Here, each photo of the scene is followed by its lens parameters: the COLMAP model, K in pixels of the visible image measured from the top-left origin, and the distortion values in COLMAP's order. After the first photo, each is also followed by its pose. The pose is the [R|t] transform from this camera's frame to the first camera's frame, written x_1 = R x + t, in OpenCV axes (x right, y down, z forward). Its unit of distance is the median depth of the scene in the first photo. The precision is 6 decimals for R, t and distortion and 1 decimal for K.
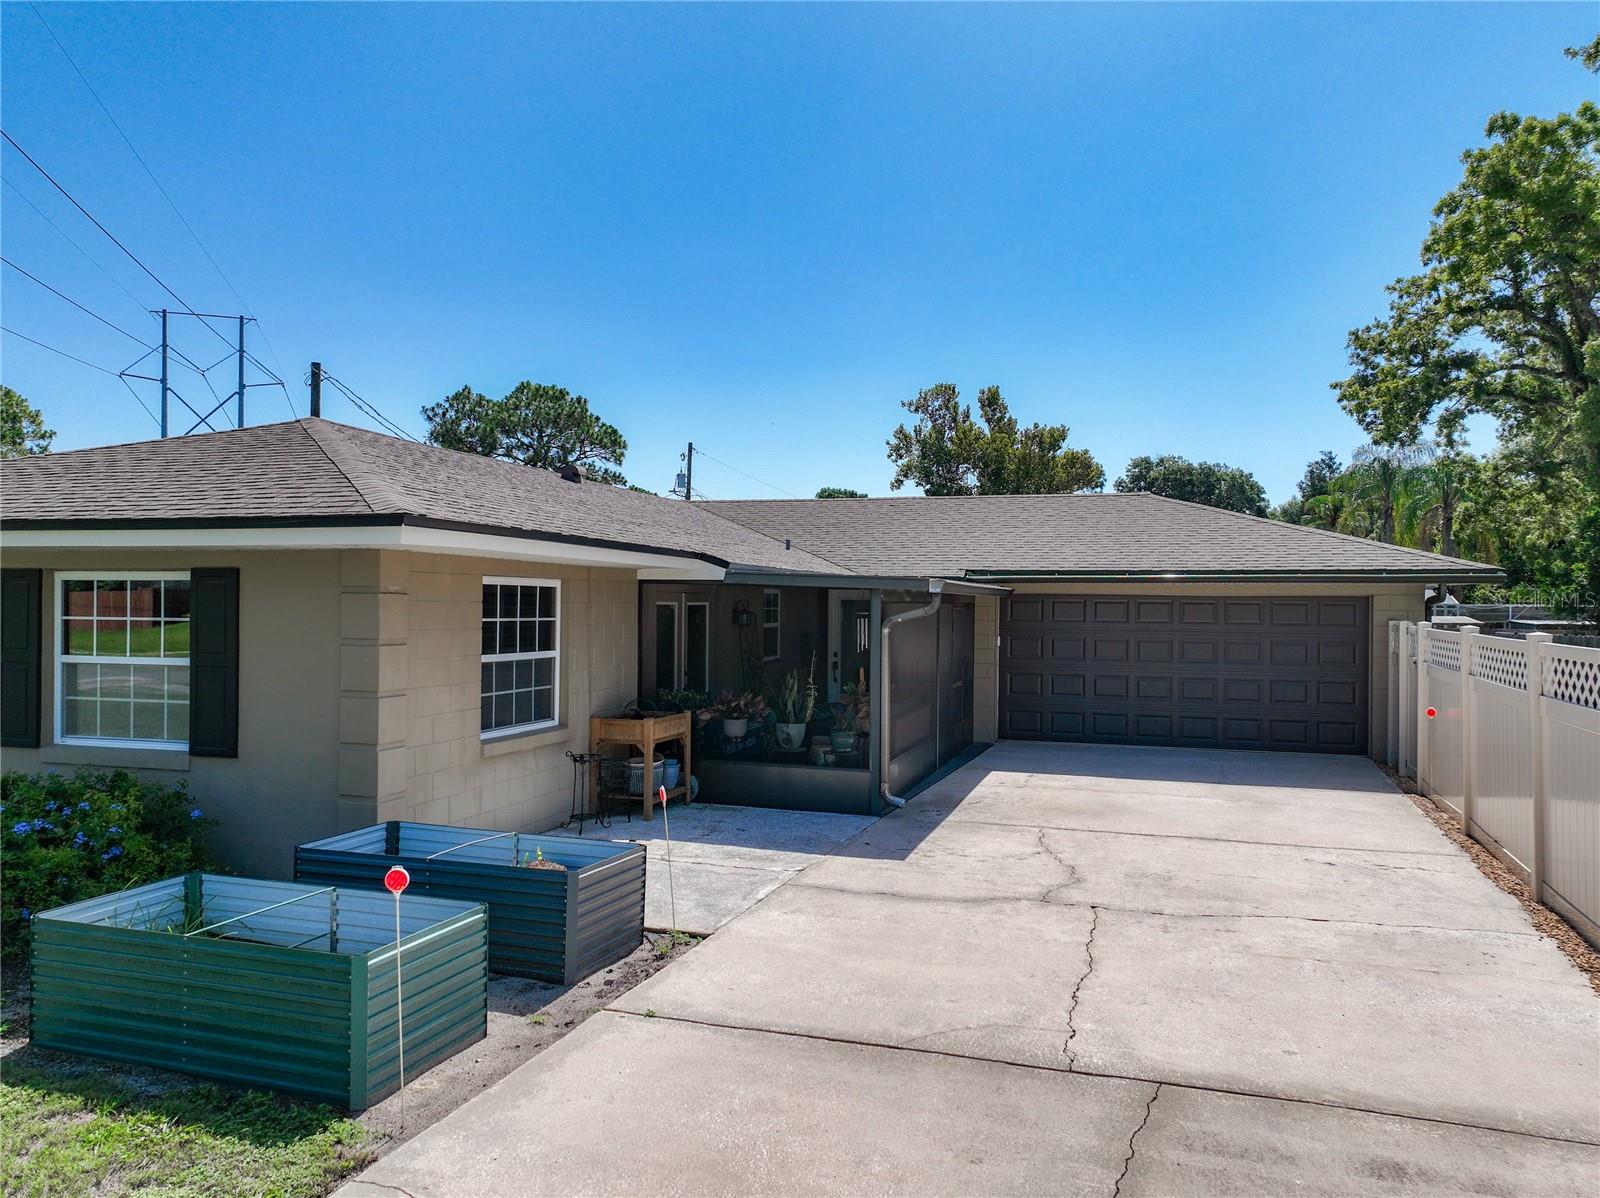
lens RADIAL K [[1149.5, 0, 812.9], [0, 1149.5, 598.0], [0, 0, 1]] dist [-0.002399, 0.018902]
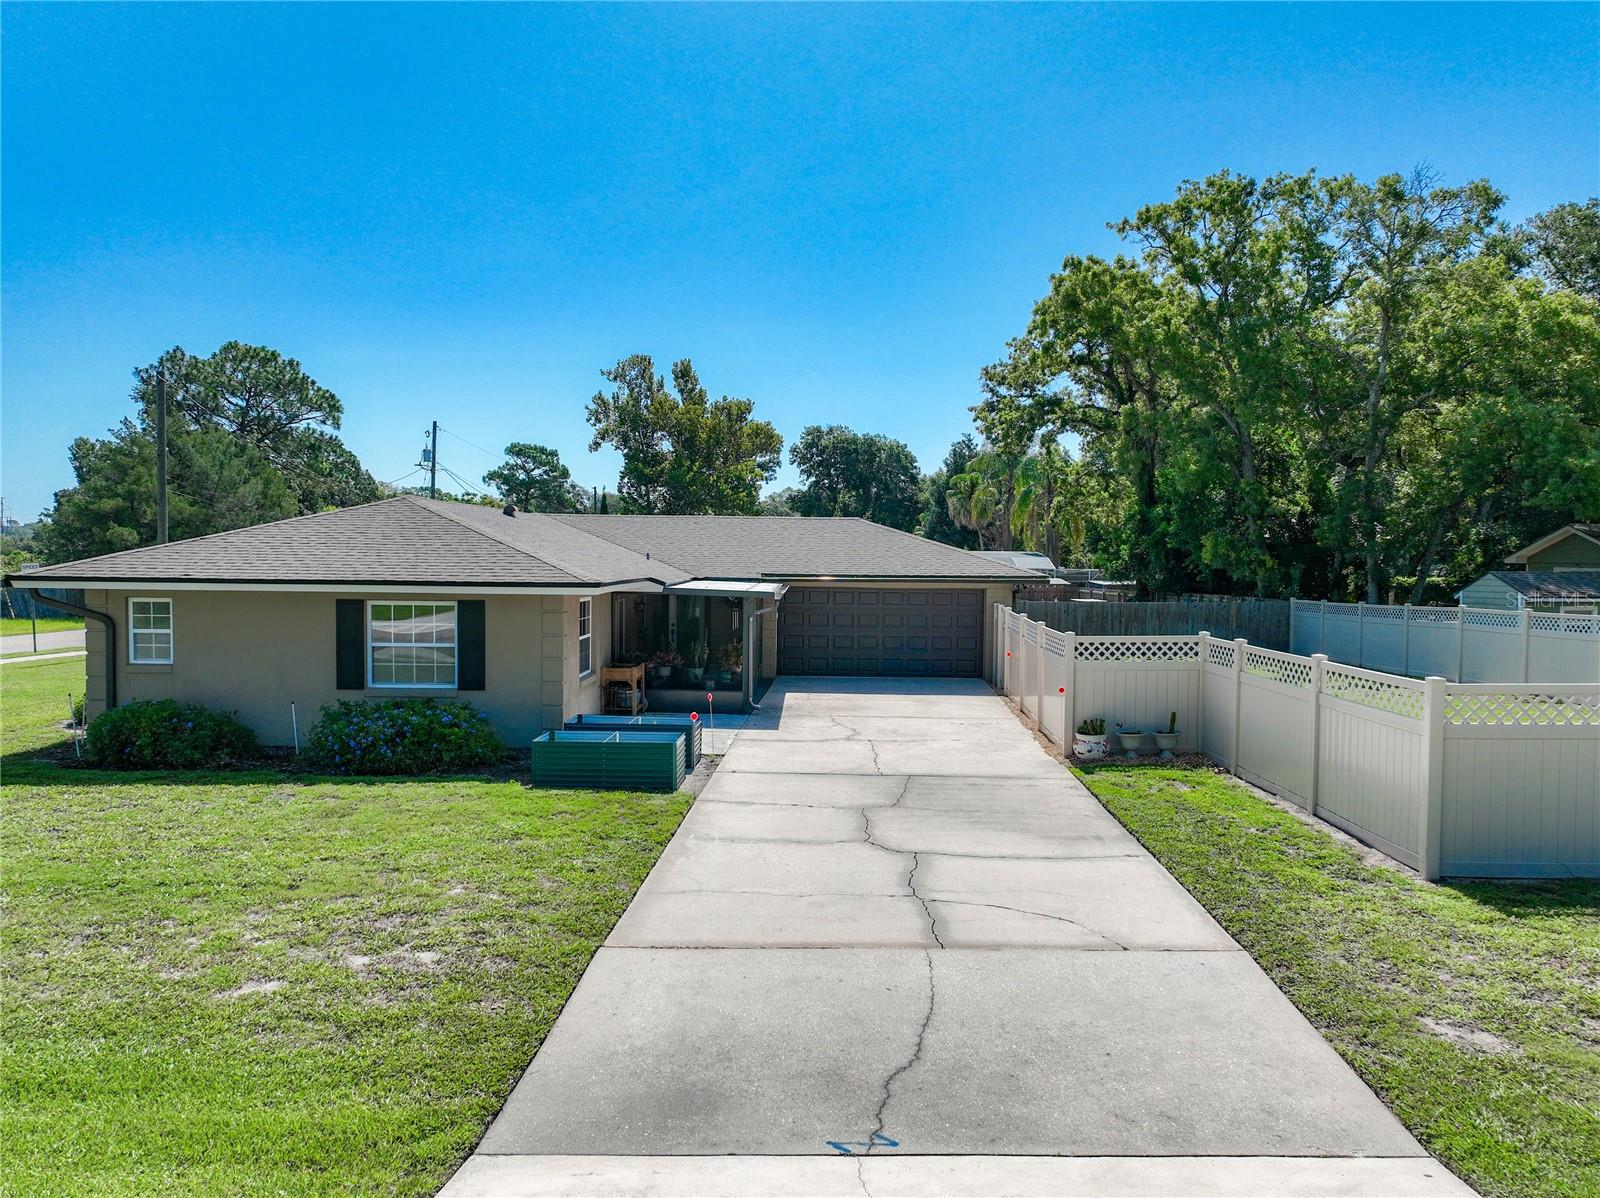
lens RADIAL K [[1149.5, 0, 812.9], [0, 1149.5, 598.0], [0, 0, 1]] dist [-0.002399, 0.018902]
pose [[0.958824, -0.009748, 0.283832, -0.102862], [-0.003695, 0.998898, 0.046788, -0.025983], [-0.283975, -0.045910, 0.957732, -0.234406]]
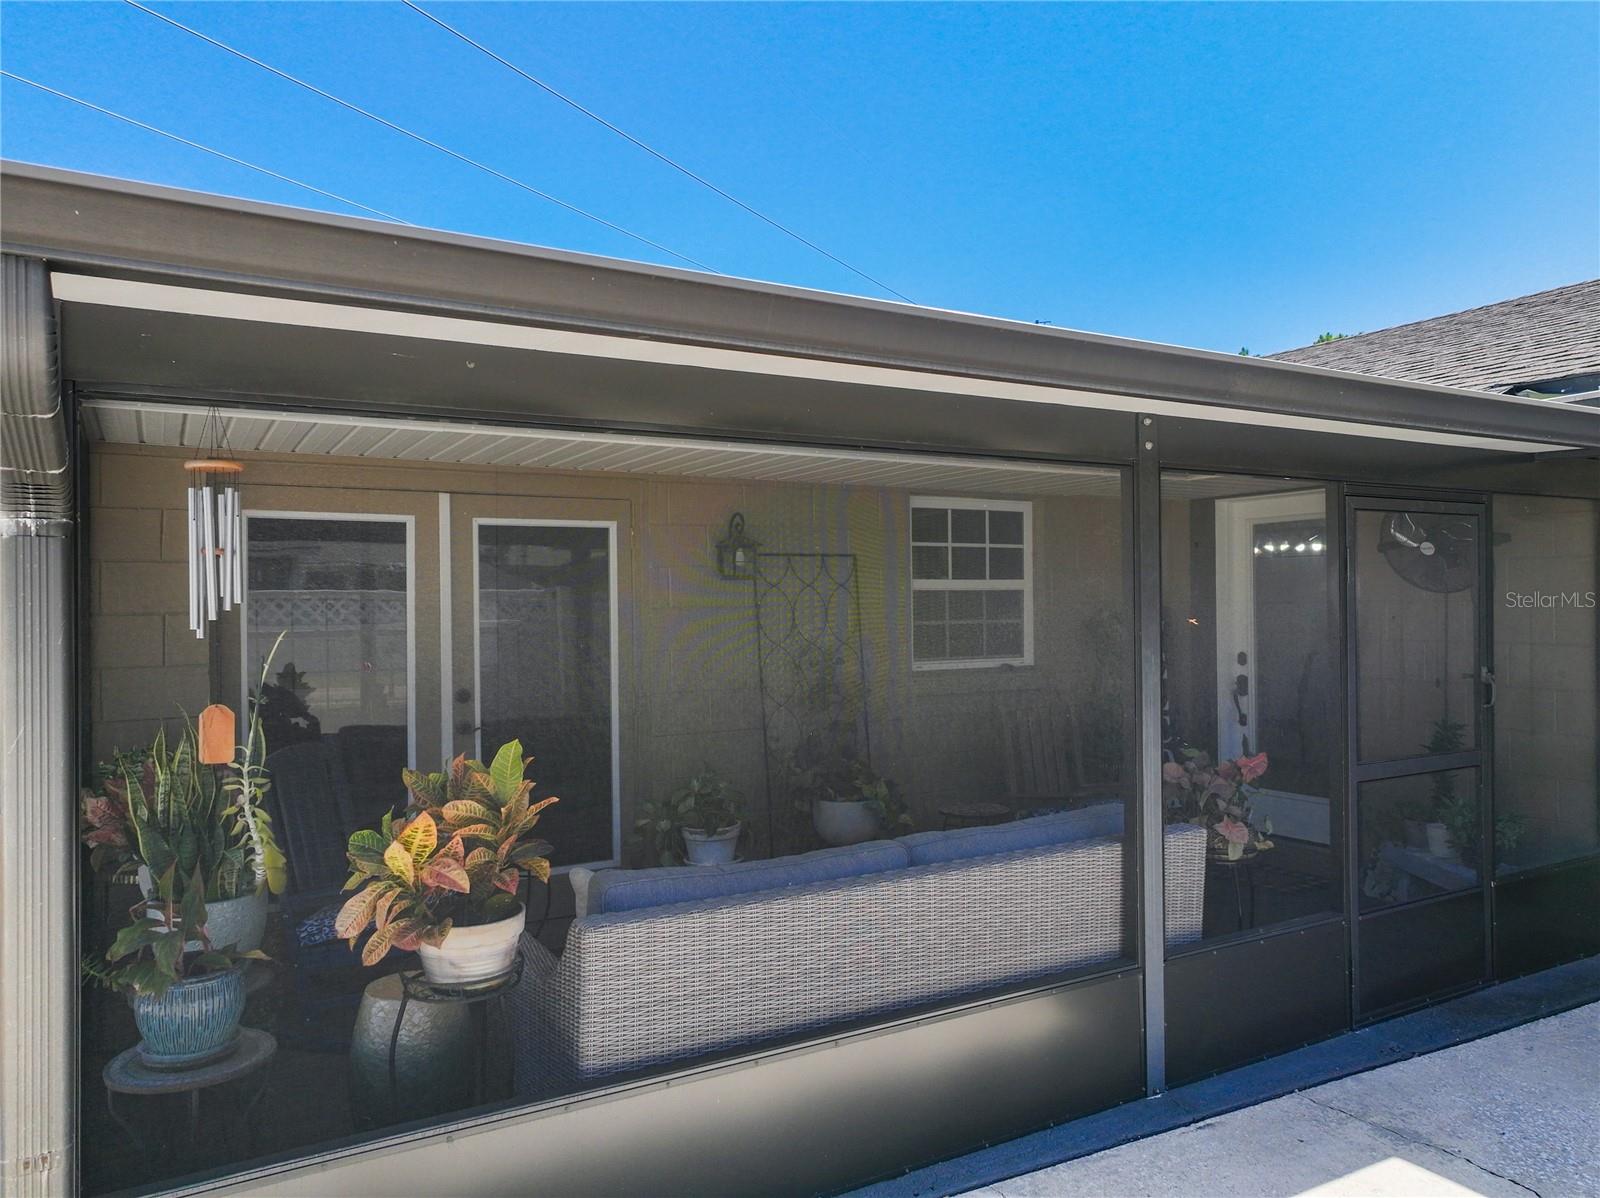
lens RADIAL K [[1114.2, 0, 800.0], [0, 1114.2, 599.0], [0, 0, 1]] dist [-0.000689, 0.001508]
pose [[0.722265, -0.012998, -0.691494, 0.077994], [0.014995, 0.999883, -0.003132, 0.011363], [0.691454, -0.008106, 0.722375, 0.255961]]
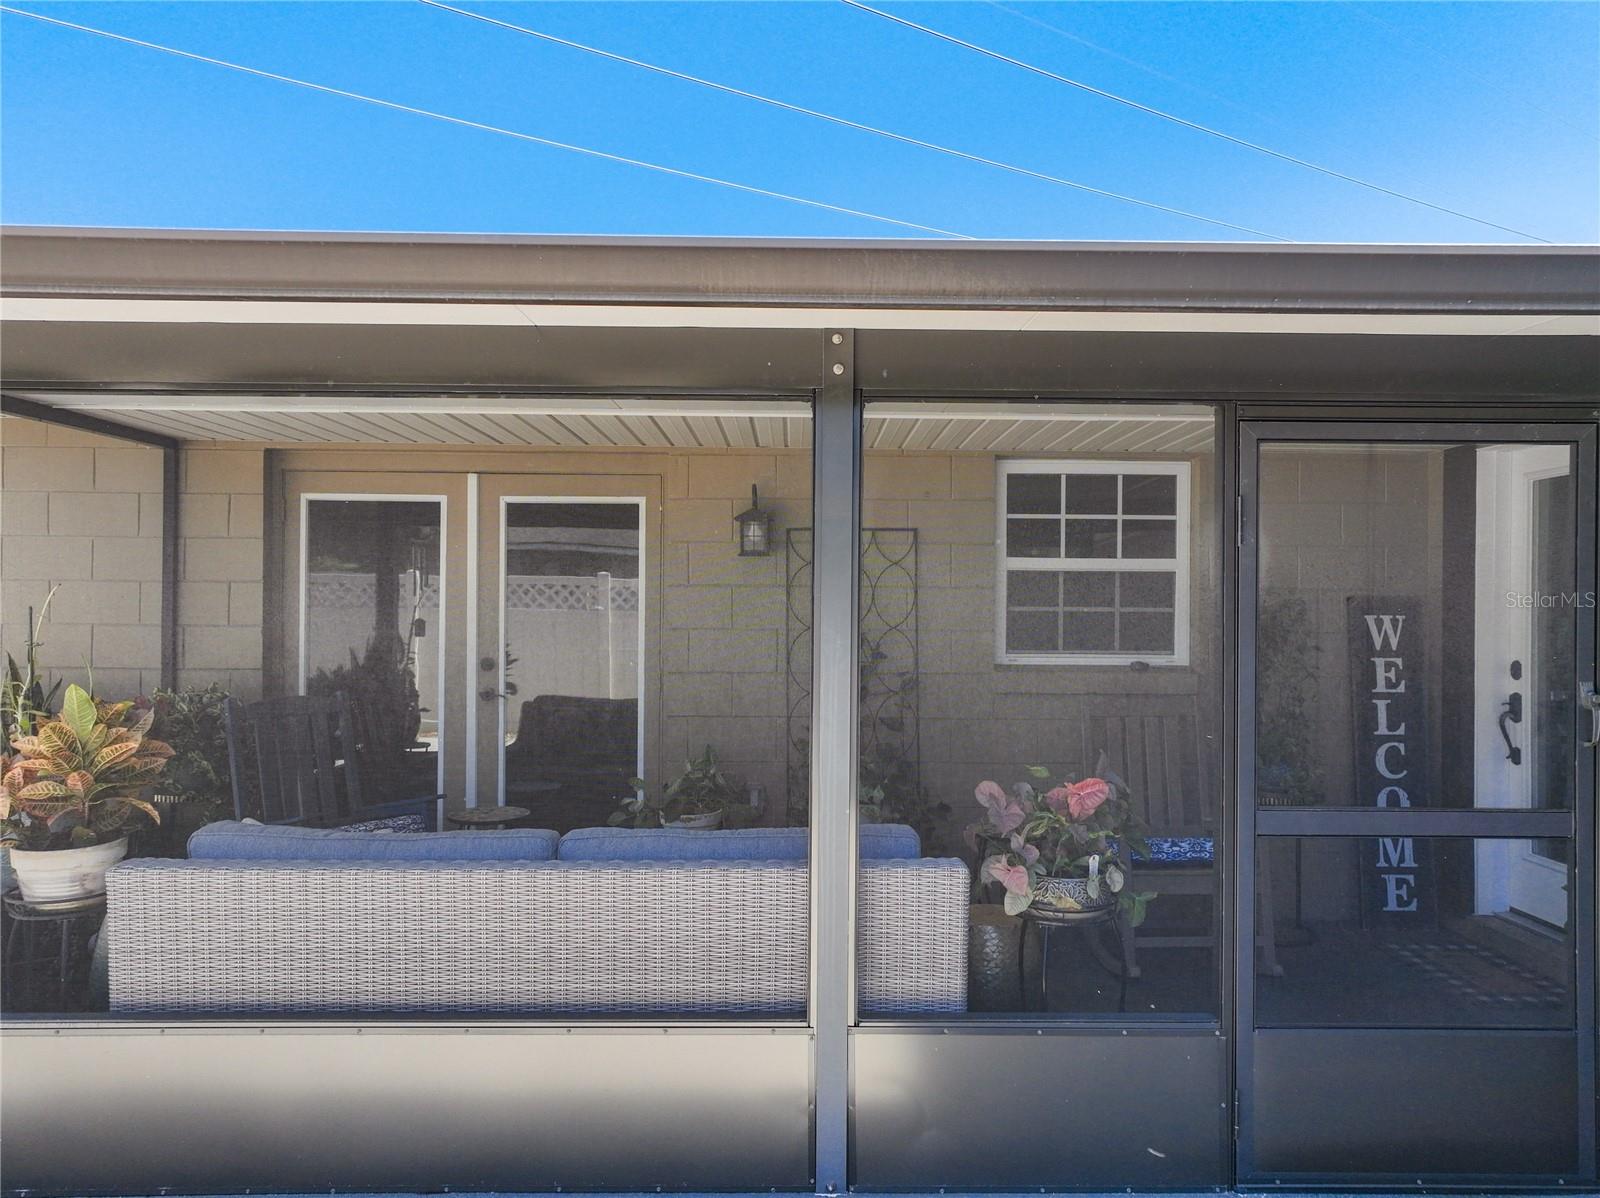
lens RADIAL K [[1129.0, 0, 800.0], [0, 1129.0, 599.0], [0, 0, 1]] dist [0.004684, 0.009330]
pose [[0.299485, -0.003521, -0.954095, 0.103334], [-0.002450, 0.999987, -0.004459, 0.014001], [0.954098, 0.003673, 0.299472, 0.314939]]
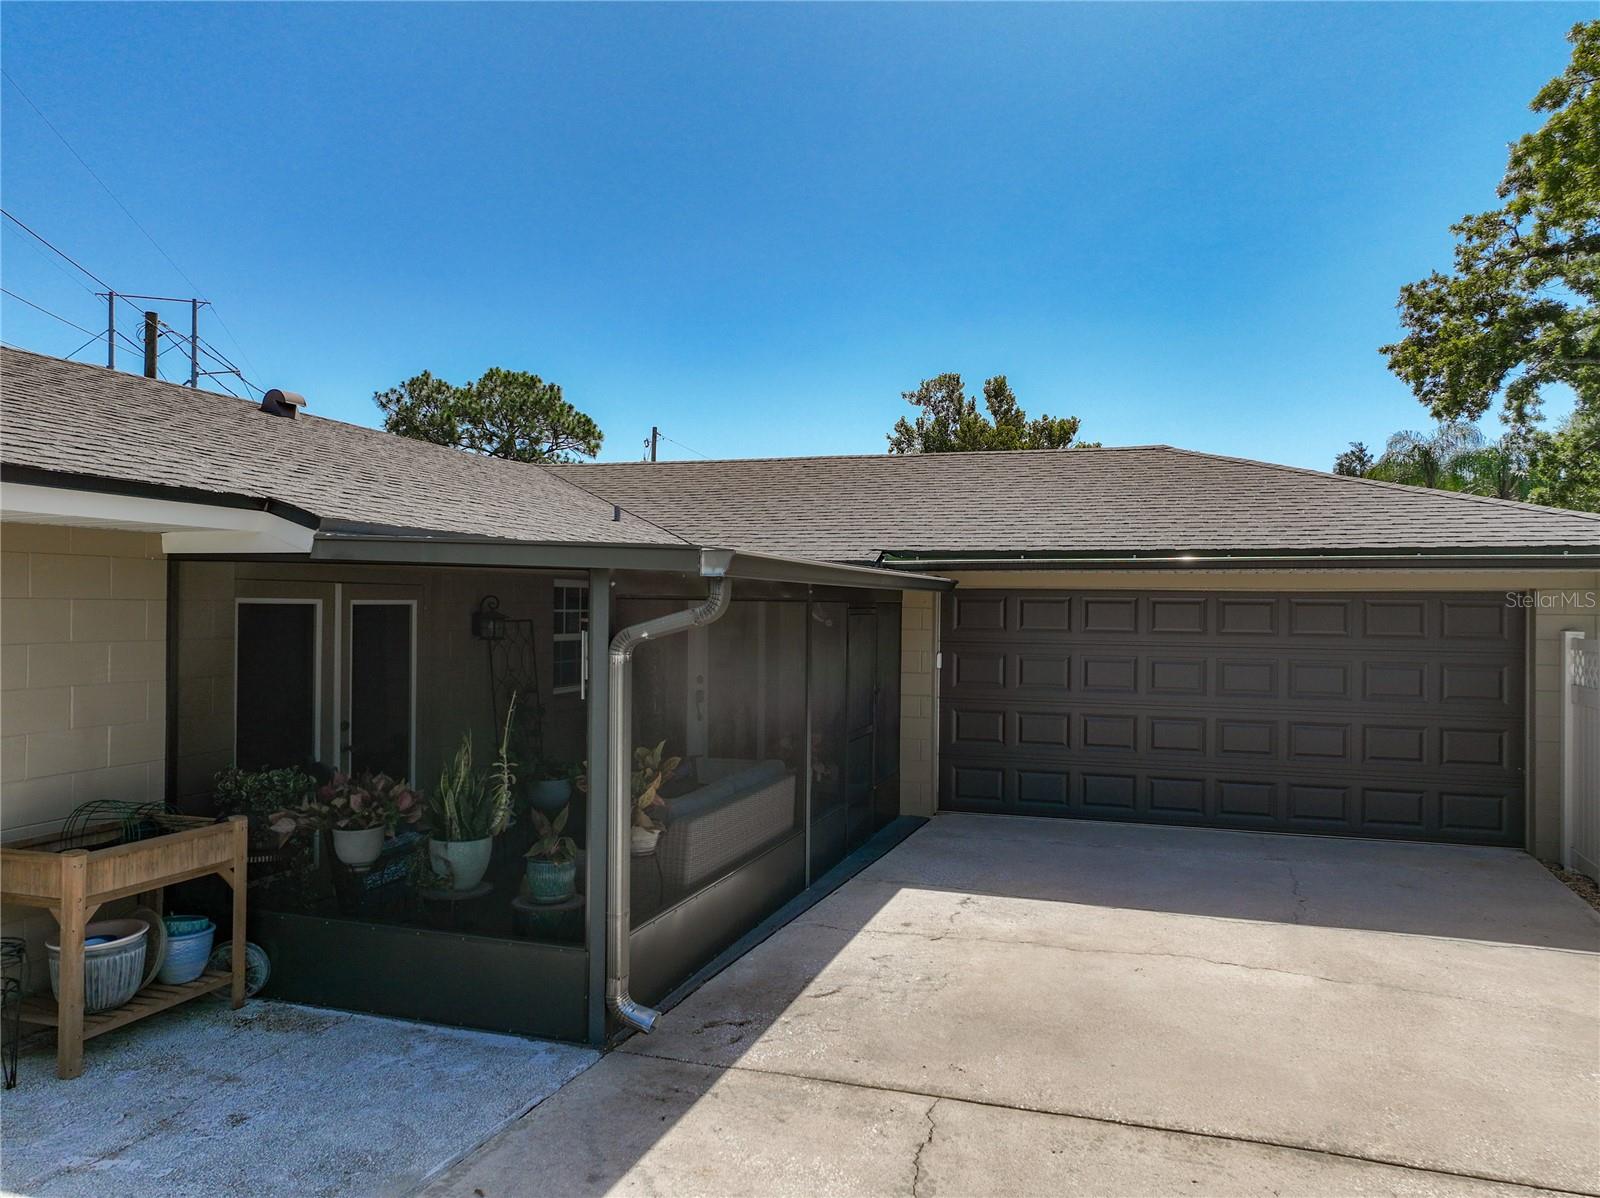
lens RADIAL K [[1149.5, 0, 812.9], [0, 1149.5, 598.0], [0, 0, 1]] dist [-0.002399, 0.018902]
pose [[0.999922, 0.000530, -0.012511, 0.040109], [-0.000562, 0.999997, -0.002539, 0.001379], [0.012510, 0.002546, 0.999919, 0.140734]]
